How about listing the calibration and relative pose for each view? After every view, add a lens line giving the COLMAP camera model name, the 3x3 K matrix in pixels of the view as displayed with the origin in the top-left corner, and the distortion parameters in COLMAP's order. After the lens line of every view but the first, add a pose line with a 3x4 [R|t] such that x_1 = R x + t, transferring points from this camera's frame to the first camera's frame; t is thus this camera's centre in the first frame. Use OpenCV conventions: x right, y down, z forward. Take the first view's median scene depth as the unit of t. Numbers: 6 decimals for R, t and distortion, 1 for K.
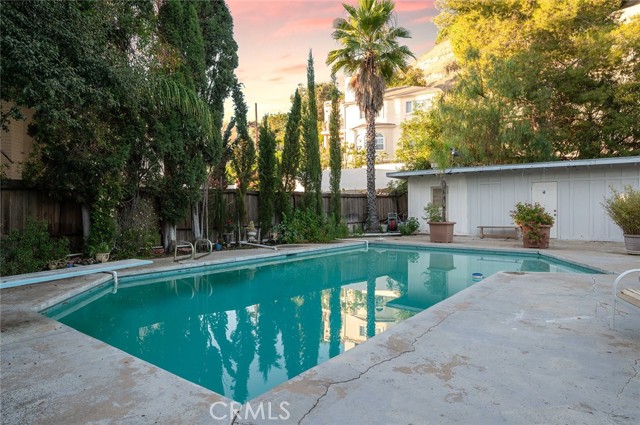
lens RADIAL K [[381.2, 0, 320.0], [0, 381.2, 212.5], [0, 0, 1]] dist [-0.002626, -0.000407]
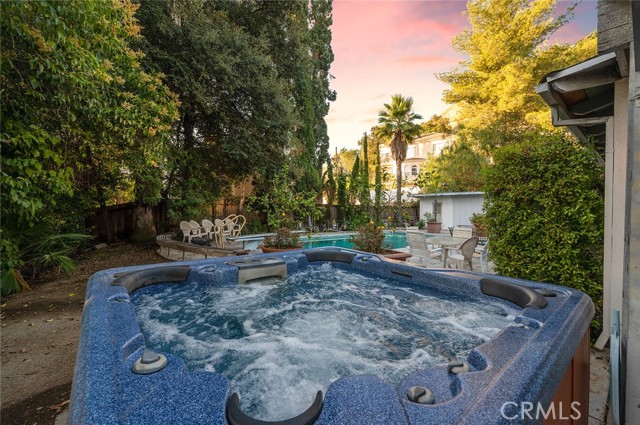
lens RADIAL K [[265.5, 0, 320.0], [0, 265.5, 212.5], [0, 0, 1]] dist [0.000235, 0.000015]
pose [[0.975816, 0.017900, -0.217860, 0.055165], [-0.018220, 0.999834, 0.000543, -0.013041], [0.217834, 0.003439, 0.975980, -0.389149]]
